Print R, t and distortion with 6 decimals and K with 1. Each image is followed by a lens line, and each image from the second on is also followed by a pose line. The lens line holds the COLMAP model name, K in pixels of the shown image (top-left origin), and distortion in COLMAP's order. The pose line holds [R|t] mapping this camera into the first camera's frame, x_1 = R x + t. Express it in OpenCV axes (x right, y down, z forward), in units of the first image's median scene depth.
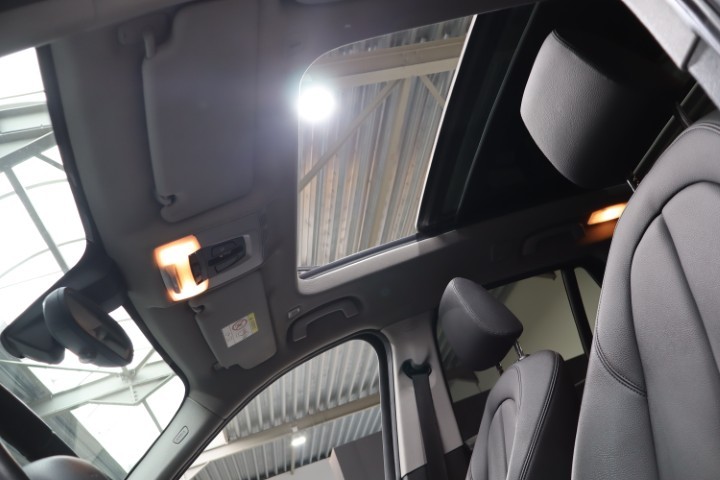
lens RADIAL K [[595.5, 0, 360.0], [0, 595.5, 240.0], [0, 0, 1]] dist [0.000922, -0.112697]
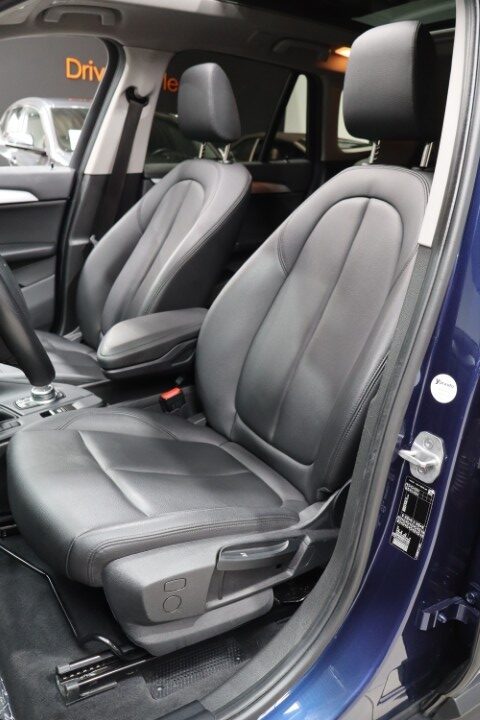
lens RADIAL K [[595.5, 0, 240.0], [0, 595.5, 360.0], [0, 0, 1]] dist [0.000922, -0.112697]
pose [[0.795560, 0.274714, 0.540016, -0.240029], [-0.579189, 0.606444, 0.544762, -0.223114], [-0.177836, -0.746162, 0.641574, -0.116107]]
